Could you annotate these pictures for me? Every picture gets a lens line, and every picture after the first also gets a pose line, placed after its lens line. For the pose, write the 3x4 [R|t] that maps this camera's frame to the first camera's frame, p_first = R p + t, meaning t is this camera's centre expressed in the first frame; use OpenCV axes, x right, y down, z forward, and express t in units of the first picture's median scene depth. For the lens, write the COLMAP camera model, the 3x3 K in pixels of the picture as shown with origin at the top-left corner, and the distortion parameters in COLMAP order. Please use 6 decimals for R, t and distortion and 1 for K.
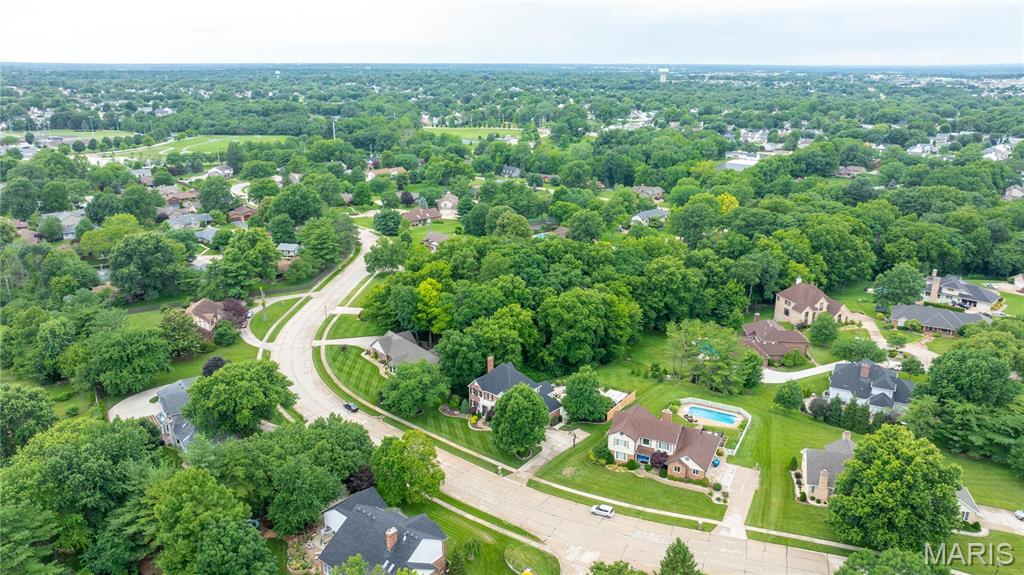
lens RADIAL K [[779.3, 0, 521.7], [0, 779.3, 288.8], [0, 0, 1]] dist [-0.026563, 0.026175]
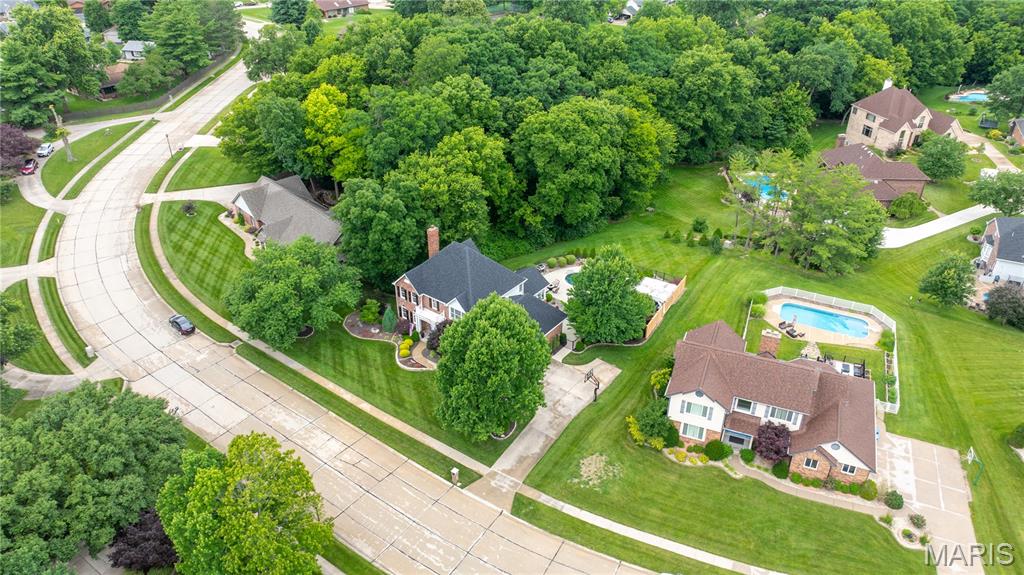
lens RADIAL K [[779.3, 0, 514.6], [0, 779.3, 296.5], [0, 0, 1]] dist [-0.026563, 0.026175]
pose [[0.998713, -0.026587, 0.043186, -0.006497], [0.015522, 0.970946, 0.238793, 0.004270], [-0.048280, -0.237815, 0.970110, 0.391206]]
